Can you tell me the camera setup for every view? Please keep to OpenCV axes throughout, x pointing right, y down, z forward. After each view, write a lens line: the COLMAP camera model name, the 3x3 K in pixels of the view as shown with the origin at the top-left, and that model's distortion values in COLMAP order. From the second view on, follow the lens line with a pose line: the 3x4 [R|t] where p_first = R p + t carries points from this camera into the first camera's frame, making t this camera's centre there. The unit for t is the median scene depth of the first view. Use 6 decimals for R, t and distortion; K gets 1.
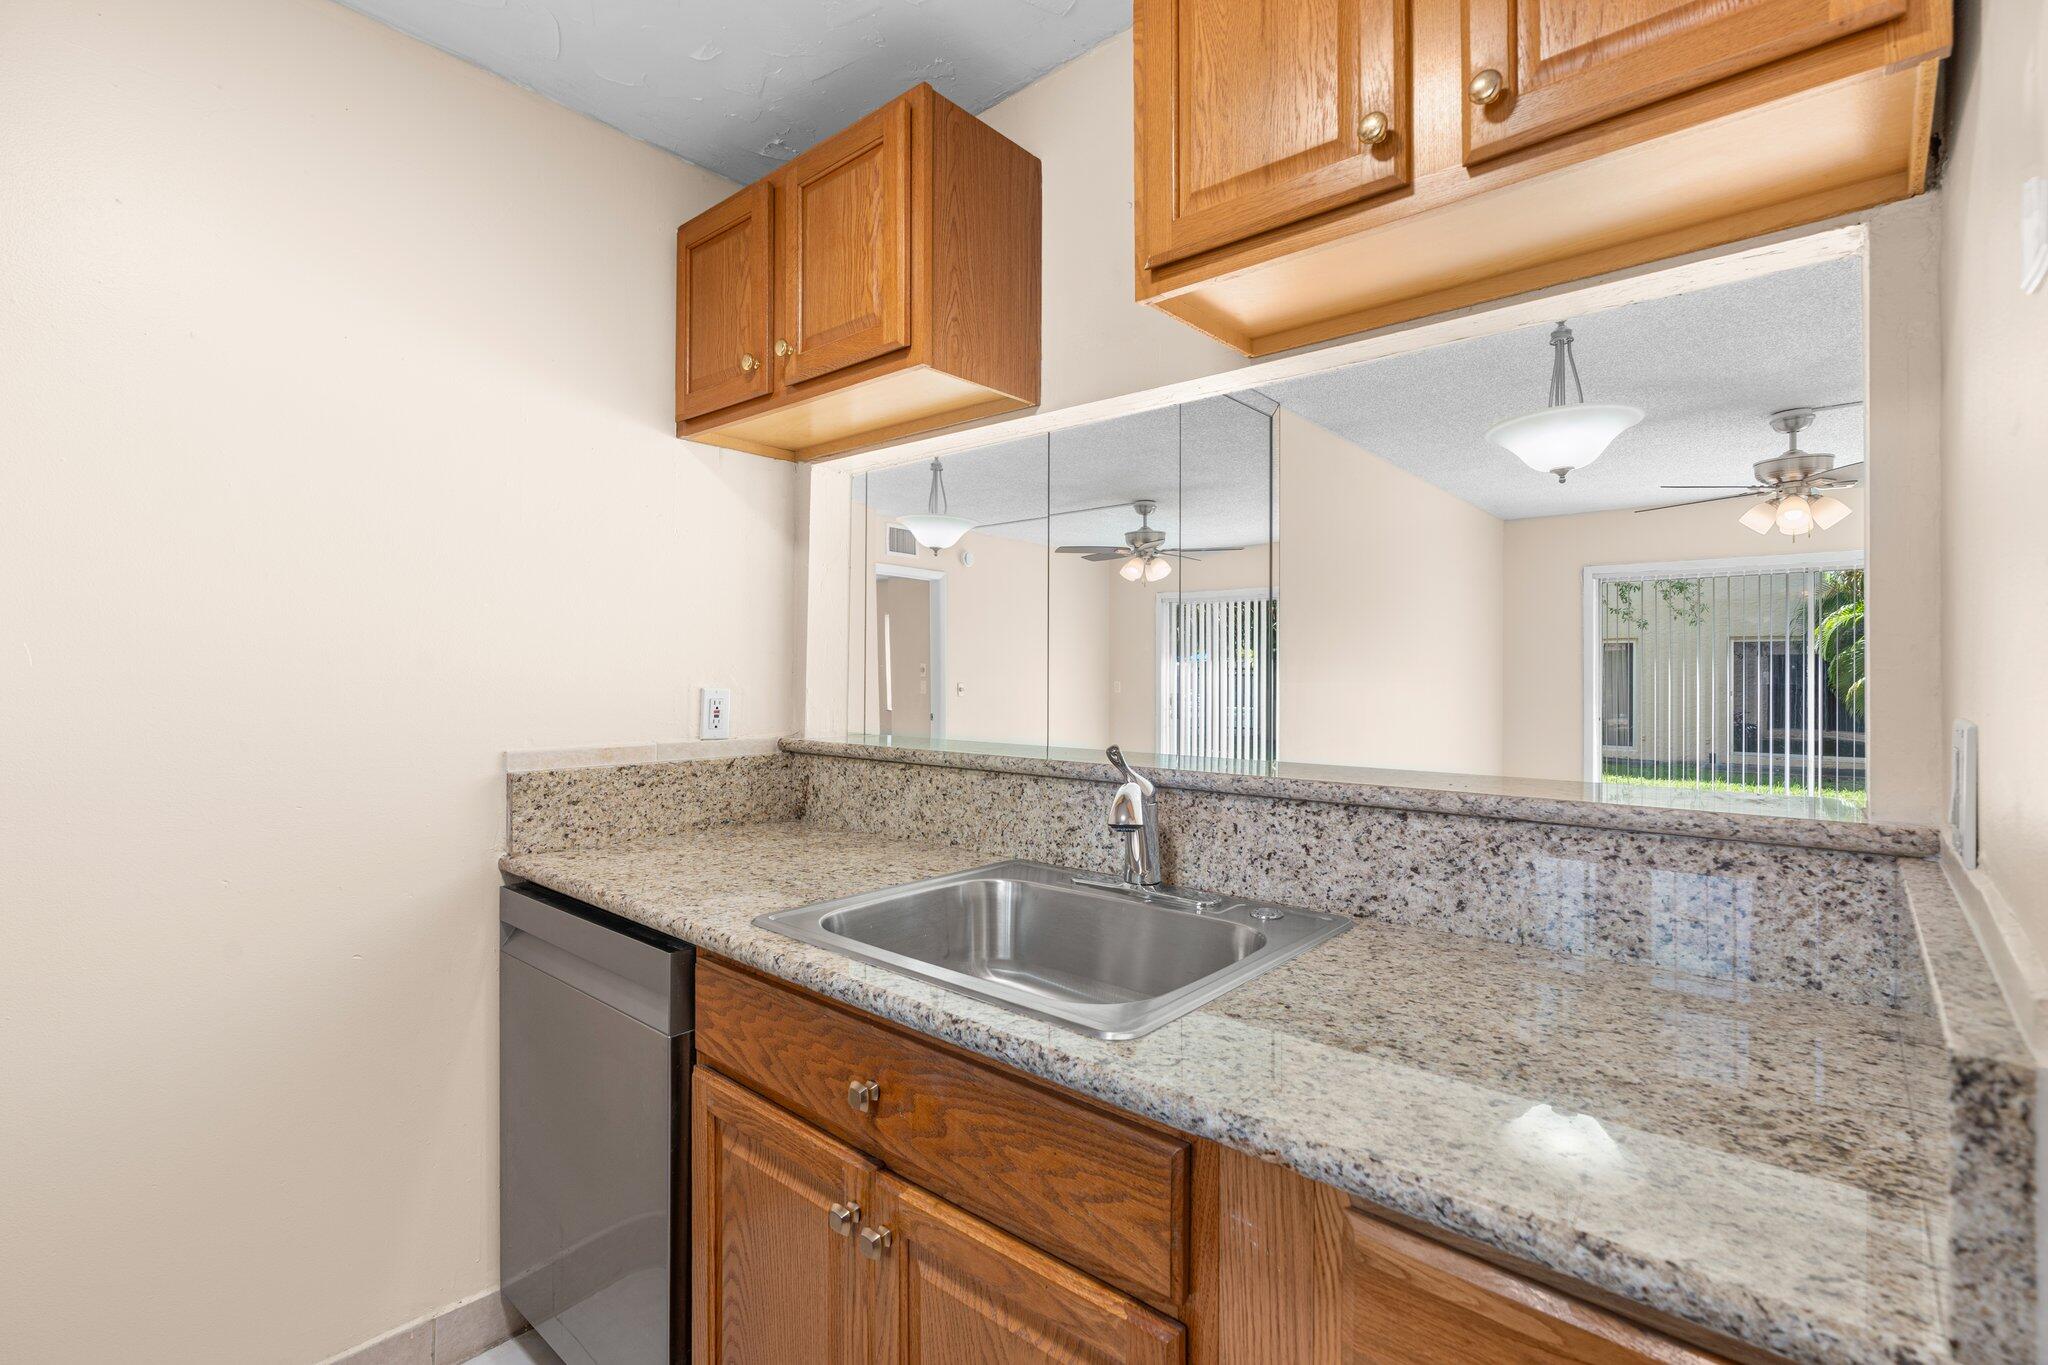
lens RADIAL K [[926.3, 0, 1025.8], [0, 926.3, 669.7], [0, 0, 1]] dist [-0.015369, 0.008716]
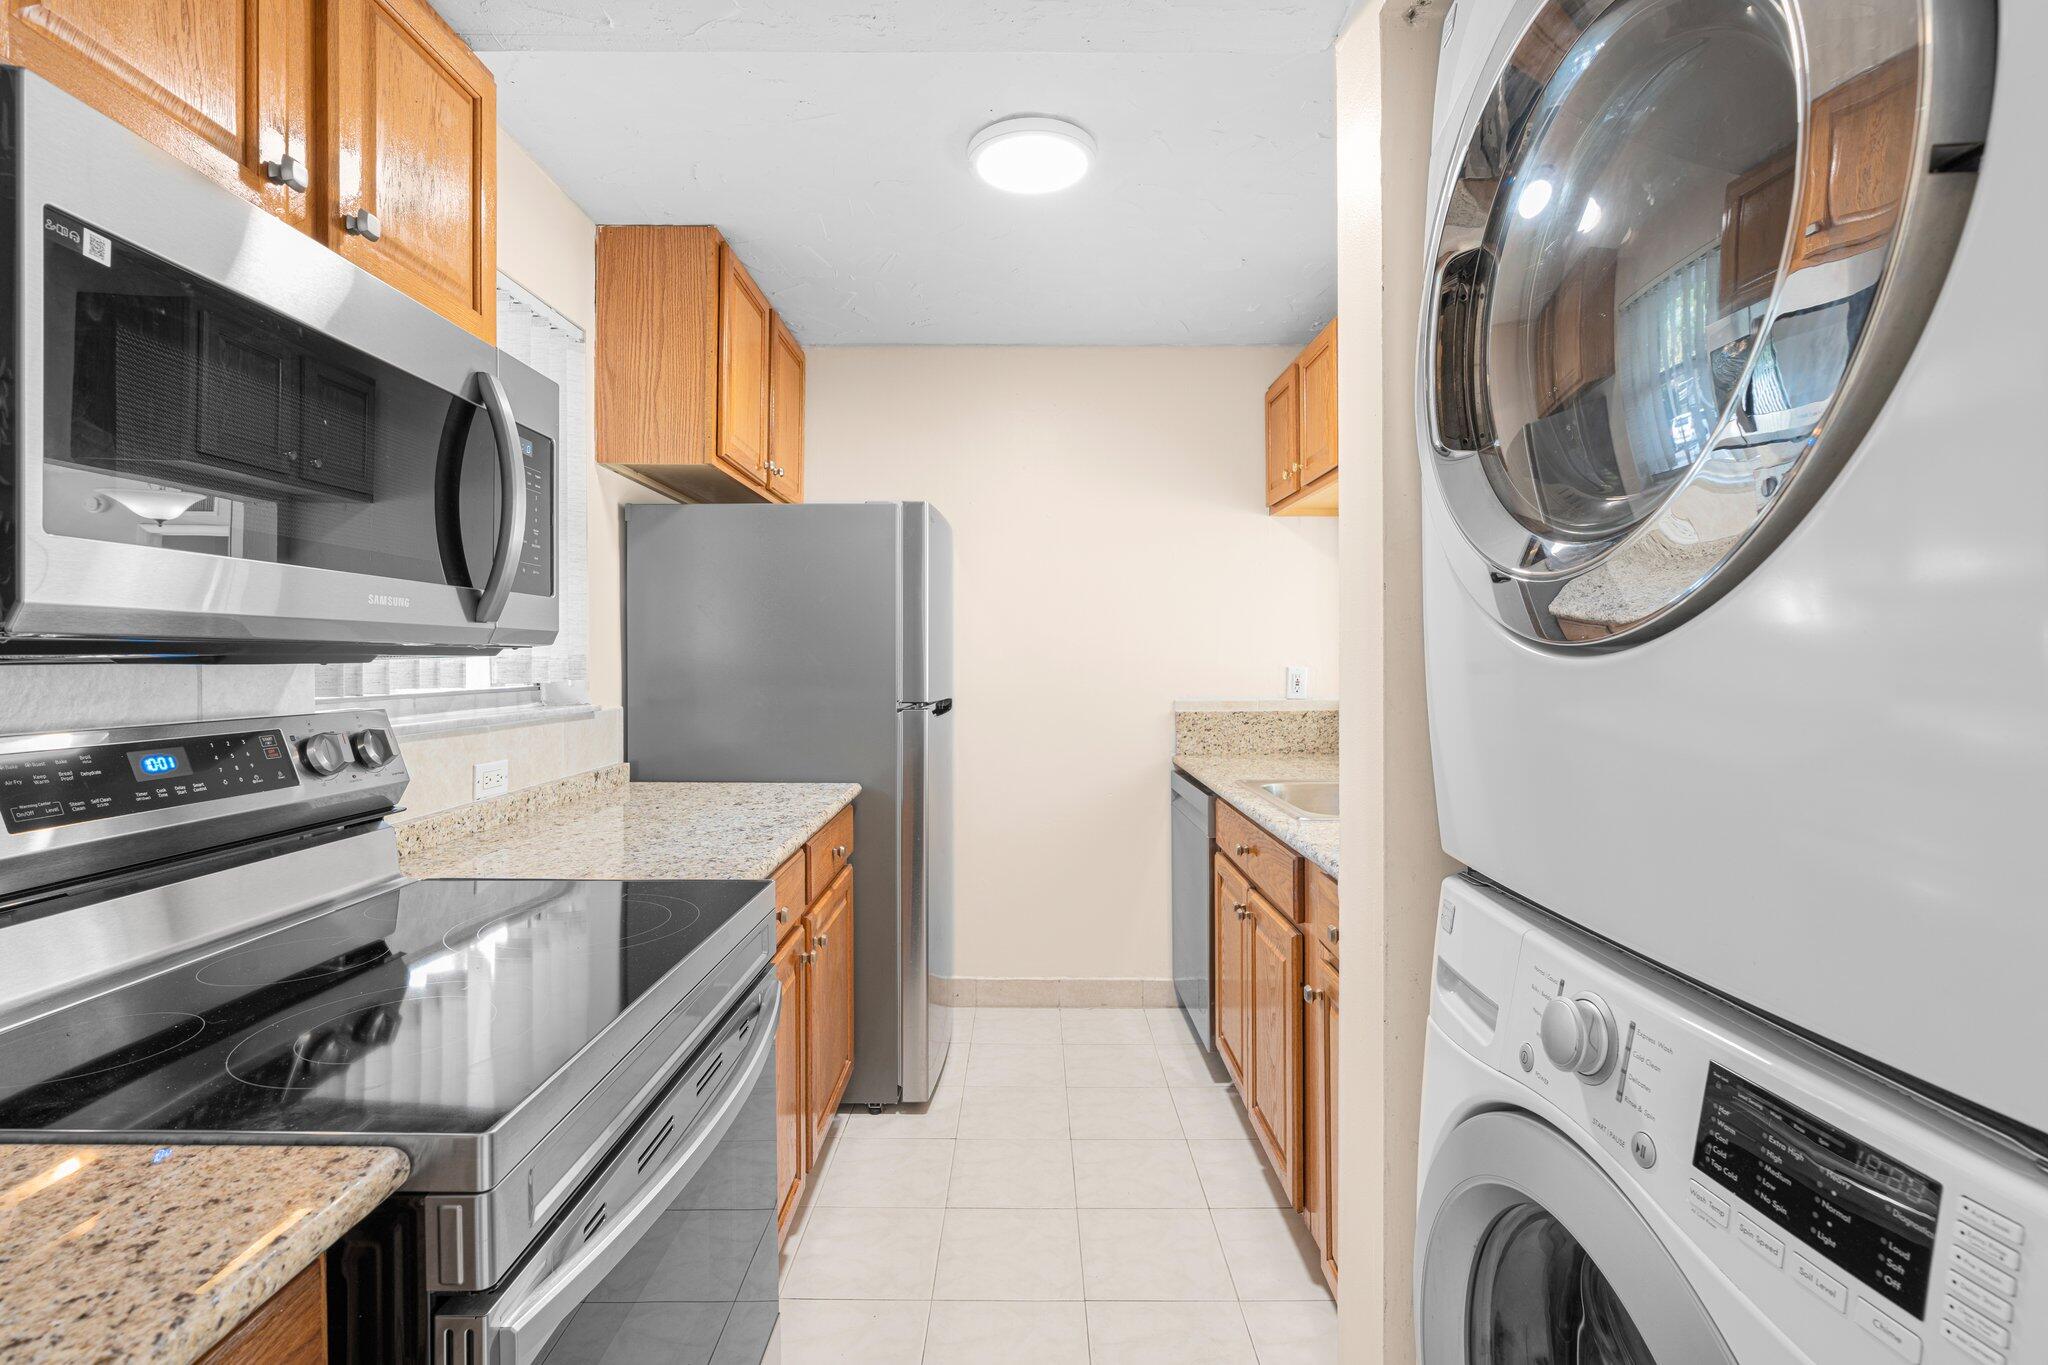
lens RADIAL K [[926.3, 0, 1025.8], [0, 926.3, 669.7], [0, 0, 1]] dist [-0.015369, 0.008716]
pose [[0.656391, -0.000491, -0.754420, 0.670708], [0.010647, 0.999906, 0.008613, 0.006471], [0.754345, -0.013686, 0.656335, -0.479308]]
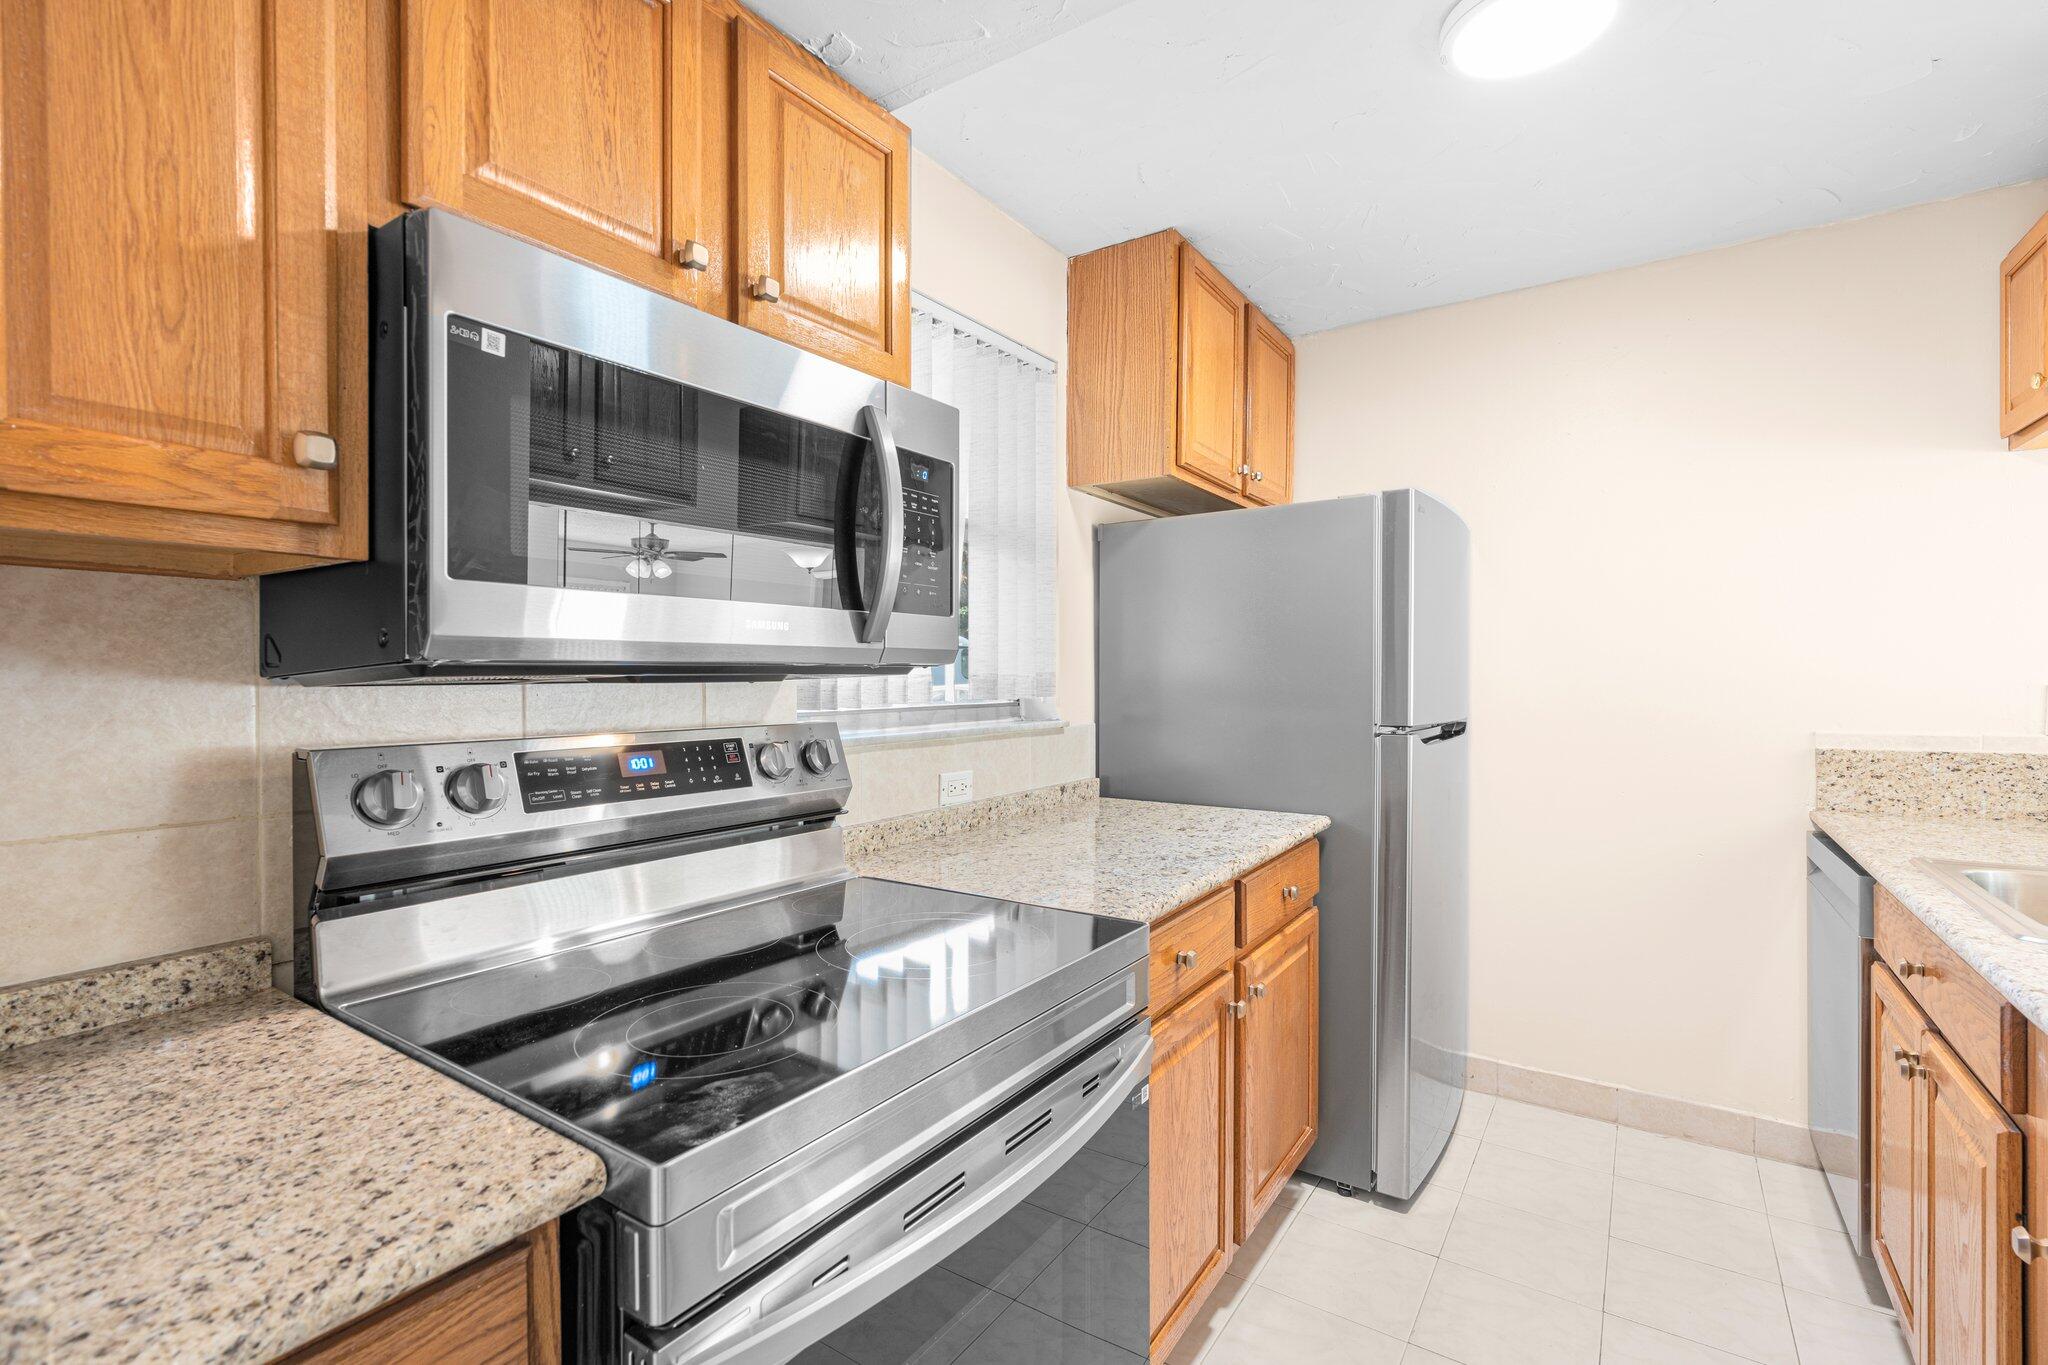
lens RADIAL K [[923.4, 0, 1017.2], [0, 923.4, 688.5], [0, 0, 1]] dist [-0.005248, 0.001012]
pose [[0.117800, 0.003228, -0.993032, 0.622851], [0.011363, 0.999925, 0.004598, 0.006635], [0.992972, -0.011826, 0.117755, -0.303732]]
